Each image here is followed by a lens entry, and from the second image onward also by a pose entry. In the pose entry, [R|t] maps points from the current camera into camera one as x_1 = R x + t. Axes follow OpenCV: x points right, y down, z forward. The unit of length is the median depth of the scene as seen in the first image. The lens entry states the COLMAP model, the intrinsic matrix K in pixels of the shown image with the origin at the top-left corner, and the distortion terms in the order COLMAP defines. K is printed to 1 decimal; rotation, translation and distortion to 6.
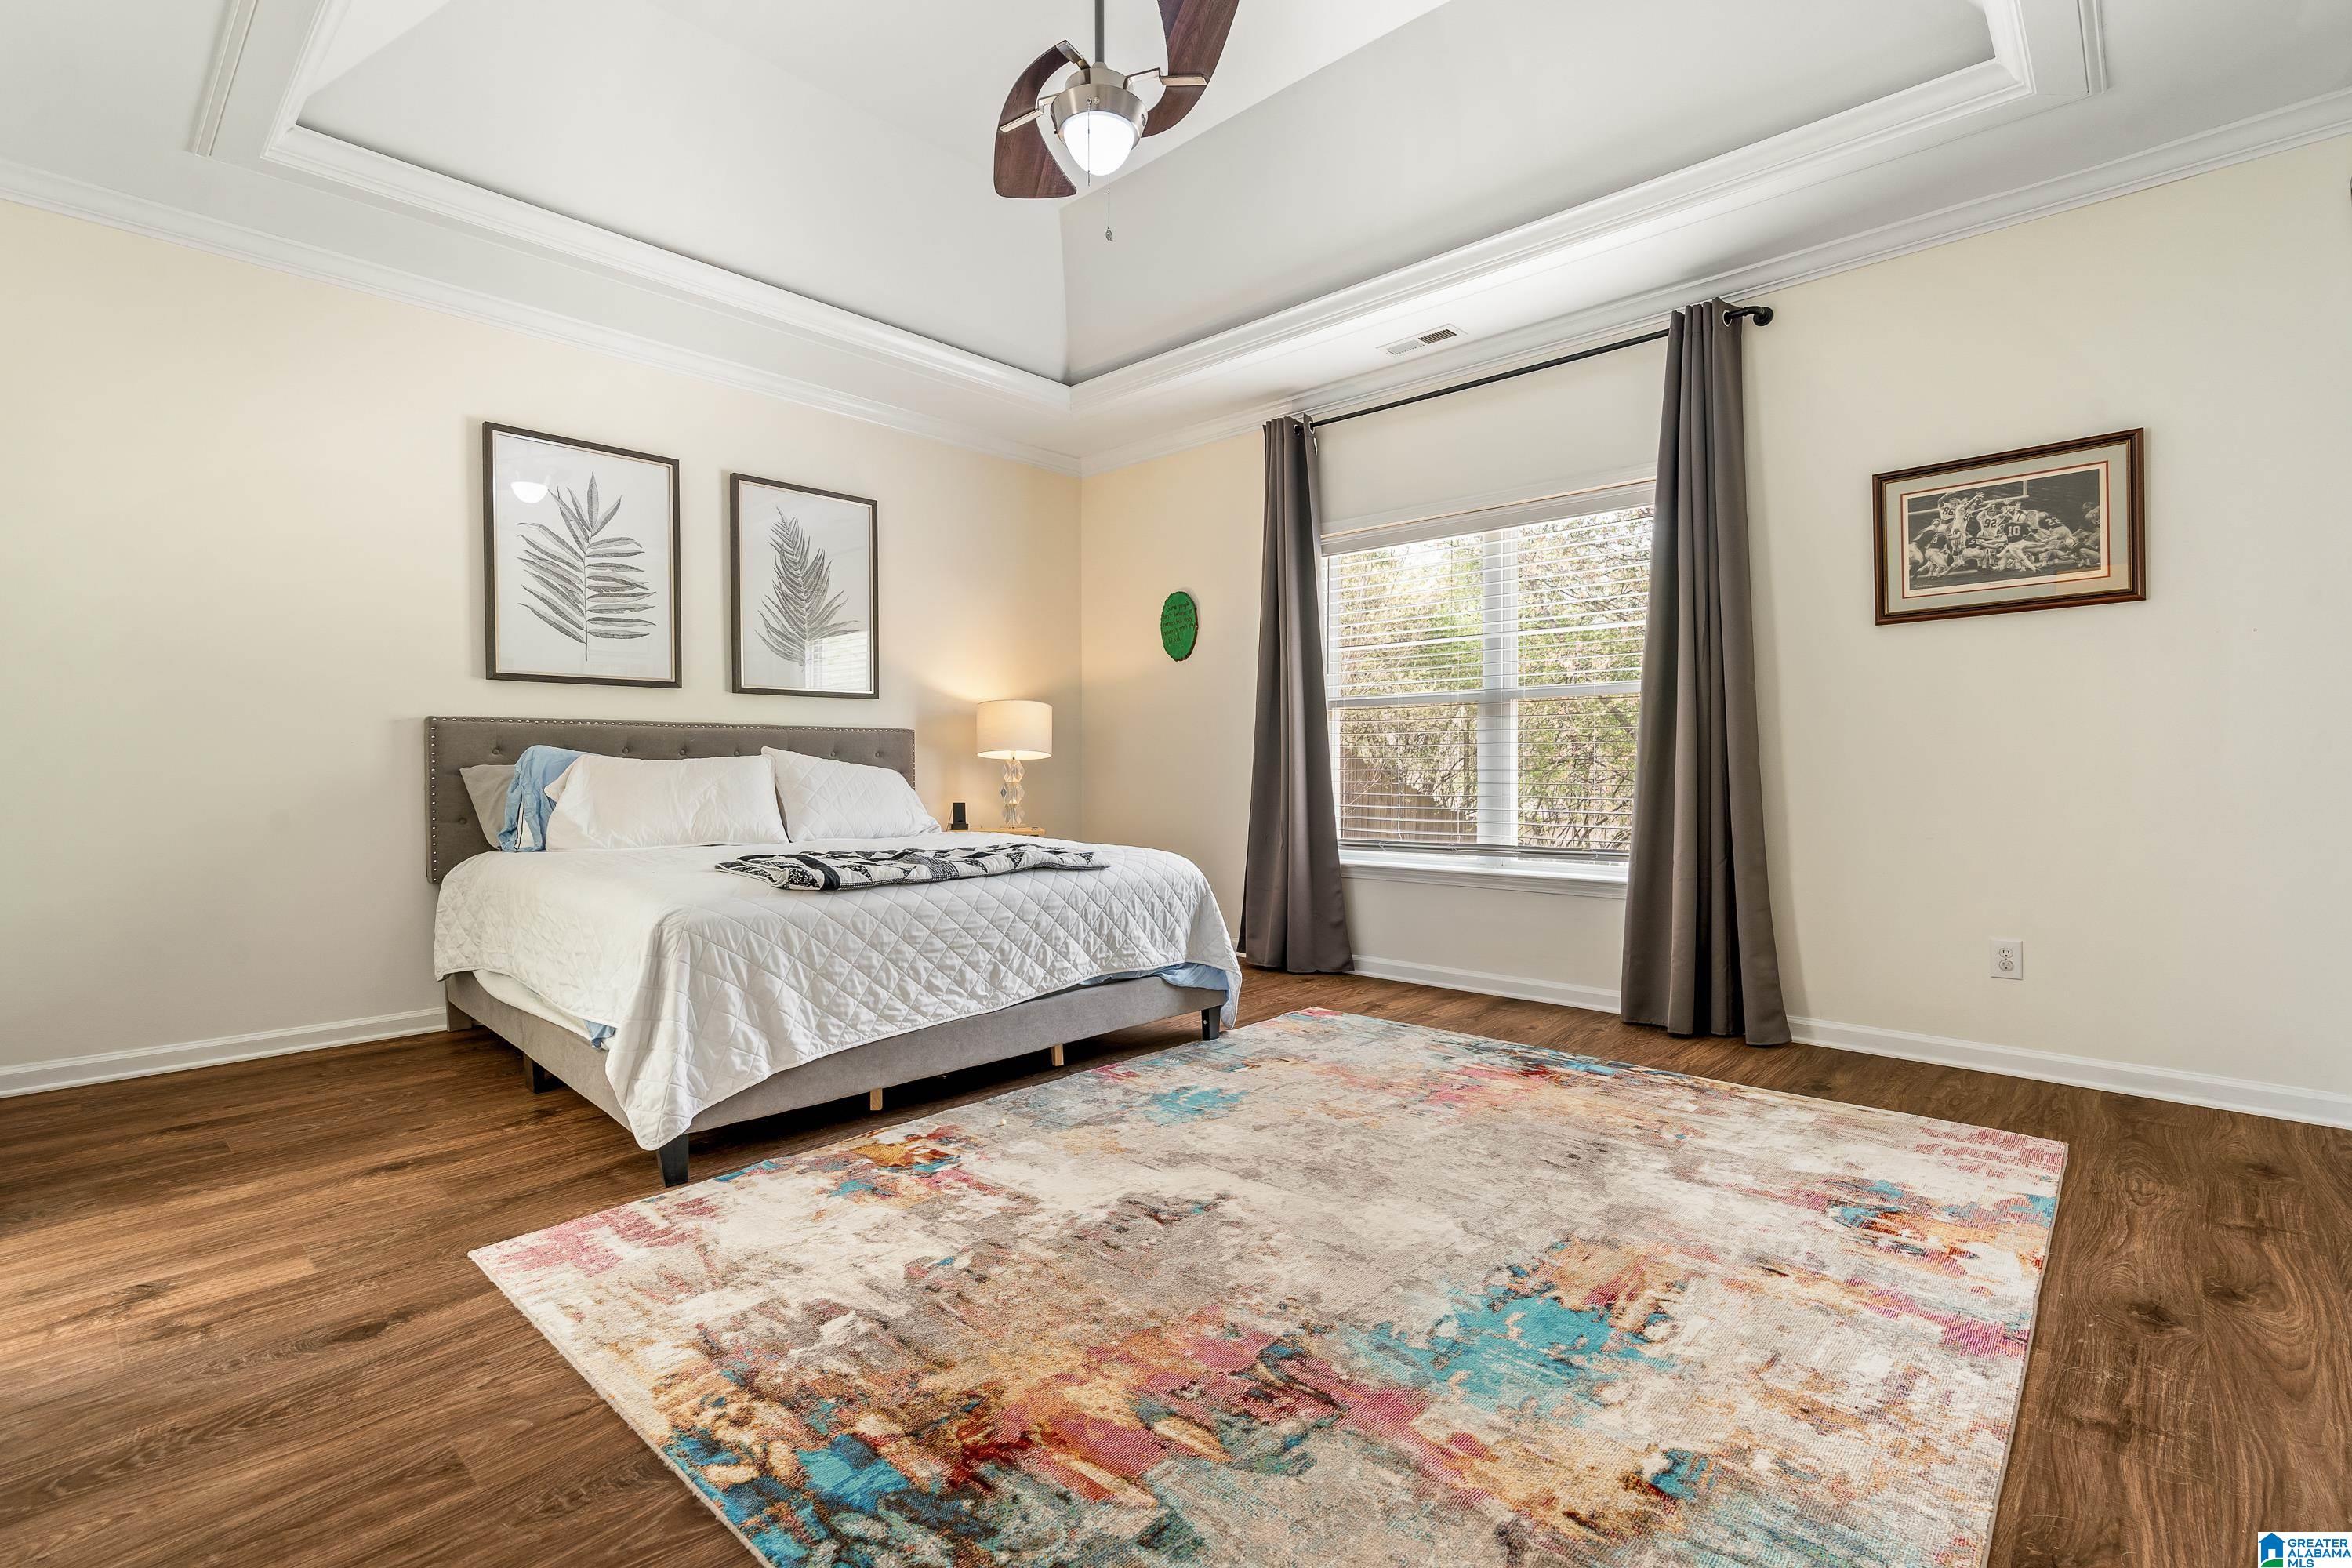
lens RADIAL K [[1077.2, 0, 1174.2], [0, 1077.2, 769.3], [0, 0, 1]] dist [-0.001656, -0.000107]
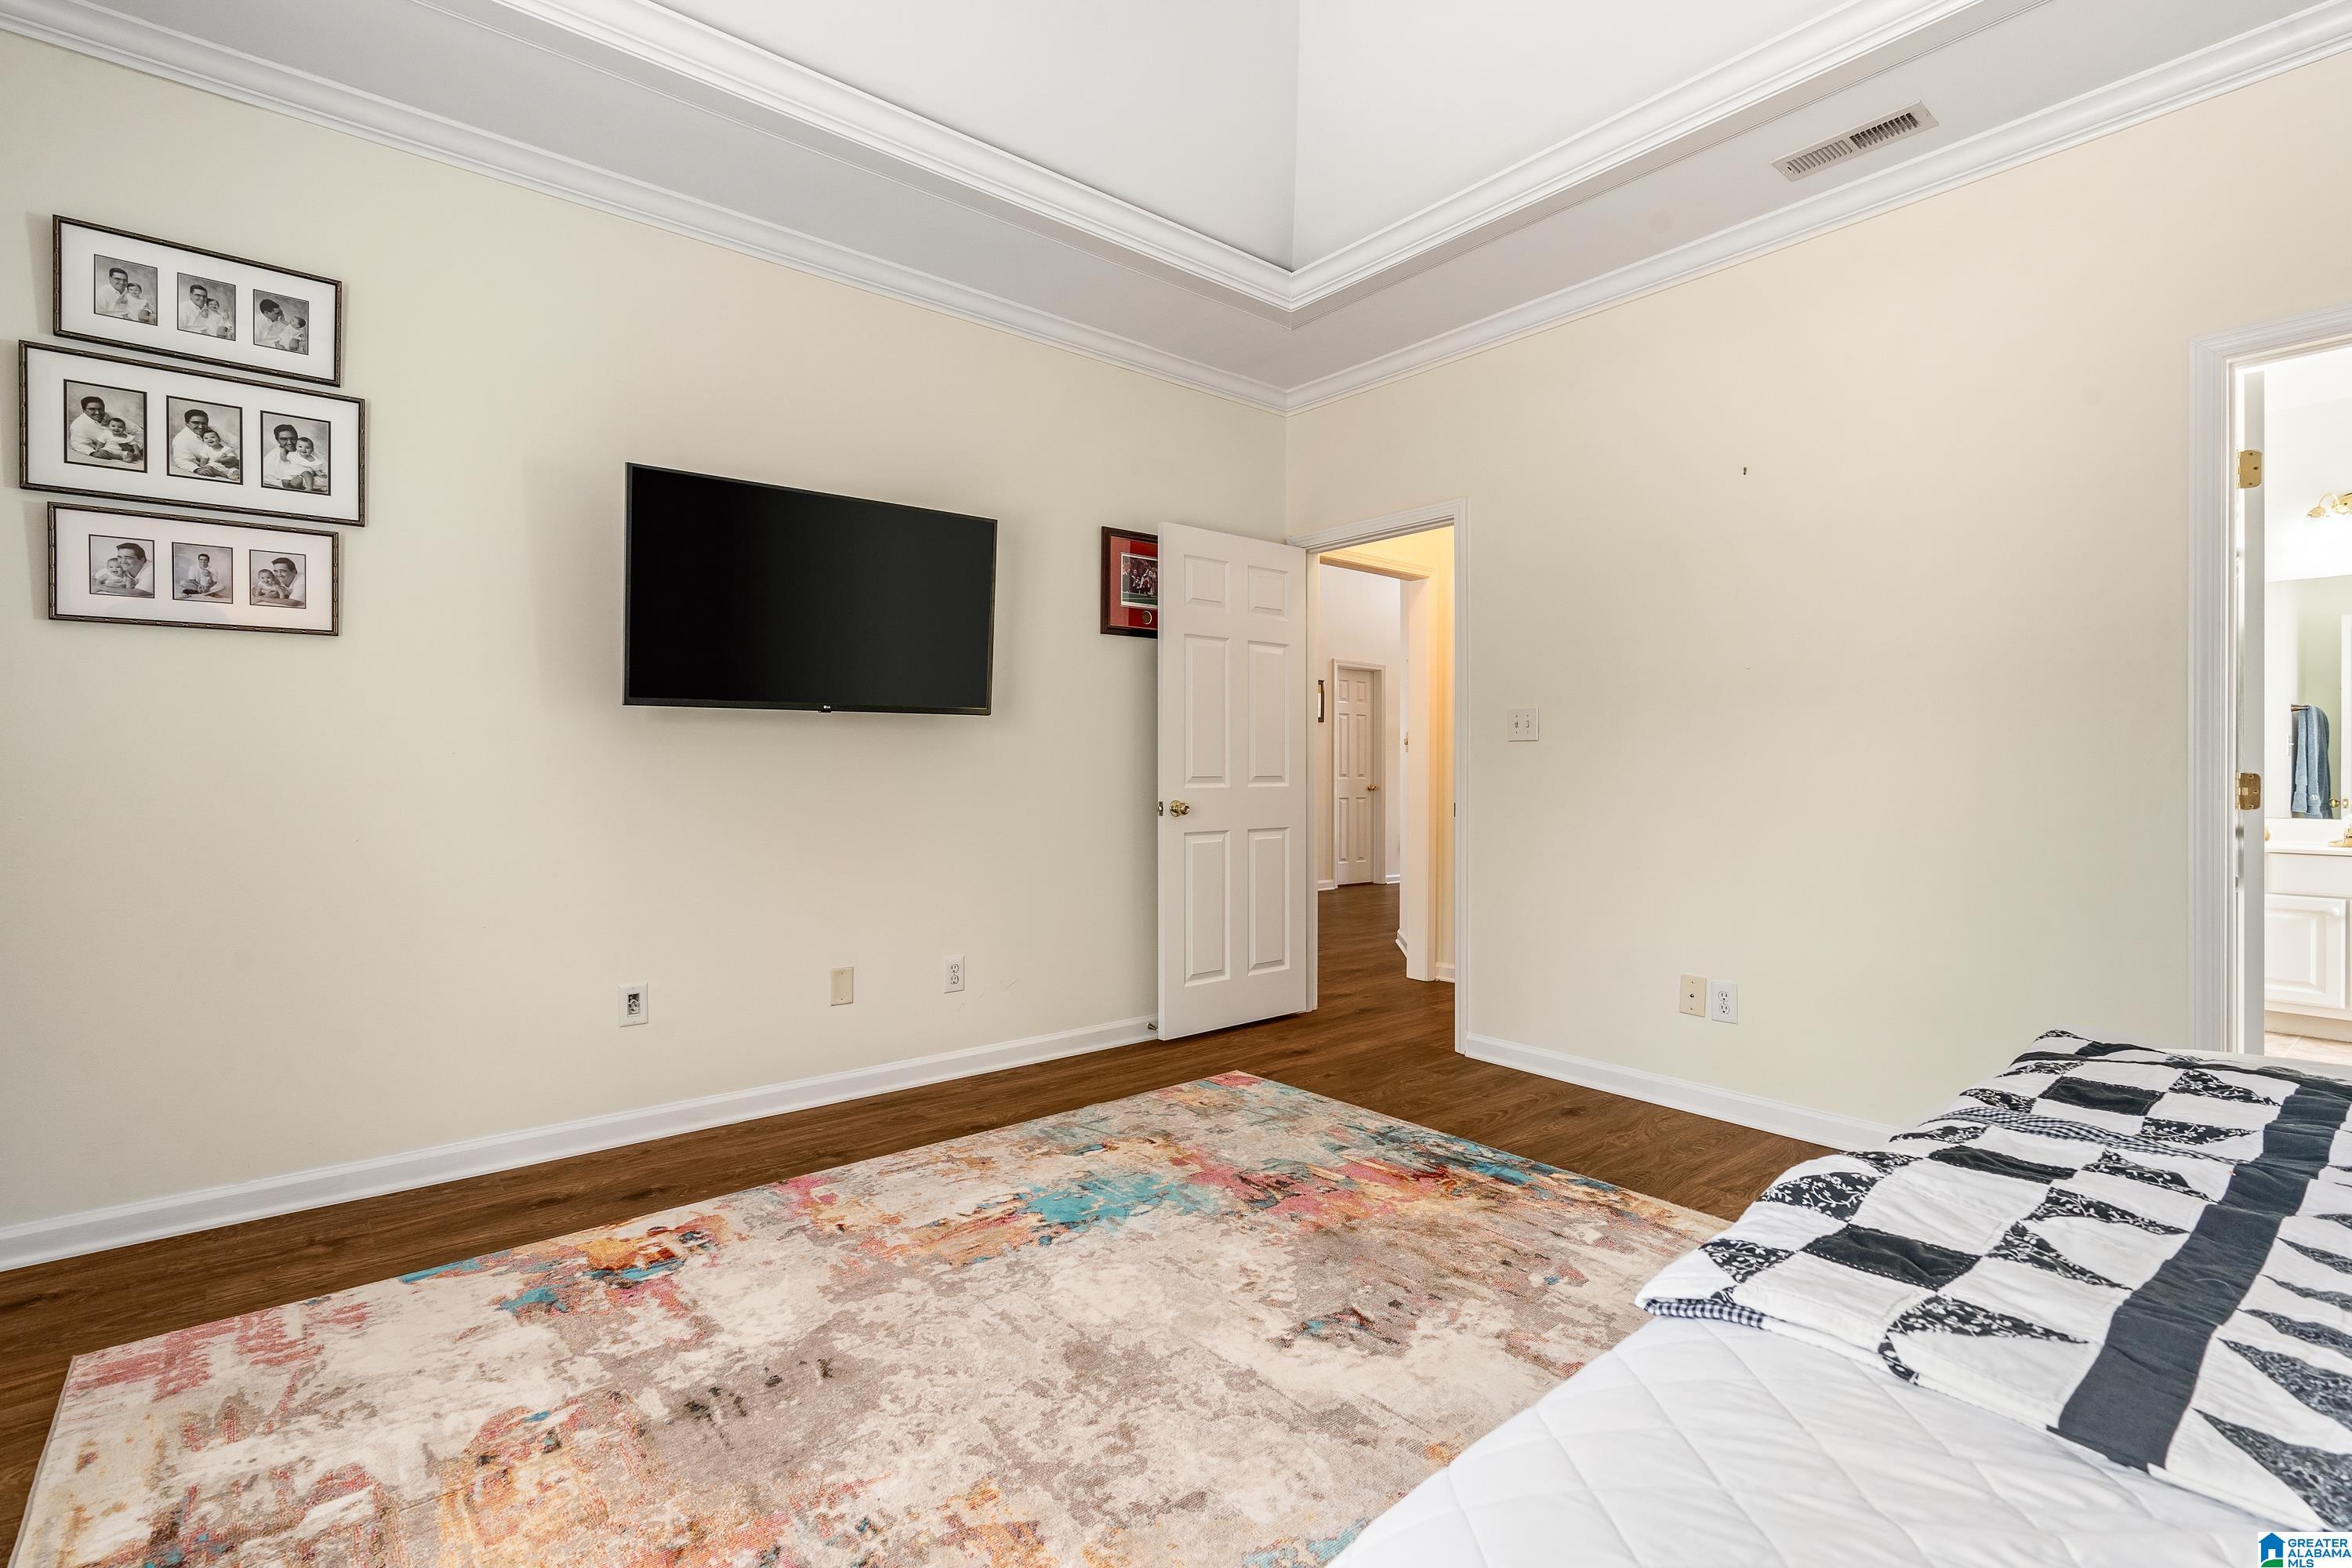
lens RADIAL K [[1077.2, 0, 1186.6], [0, 1077.2, 773.3], [0, 0, 1]] dist [-0.001656, -0.000107]
pose [[-0.993020, -0.002856, 0.117912, 0.025391], [-0.002166, 0.999980, 0.005974, -0.053667], [-0.117927, 0.005677, -0.993006, 2.051917]]
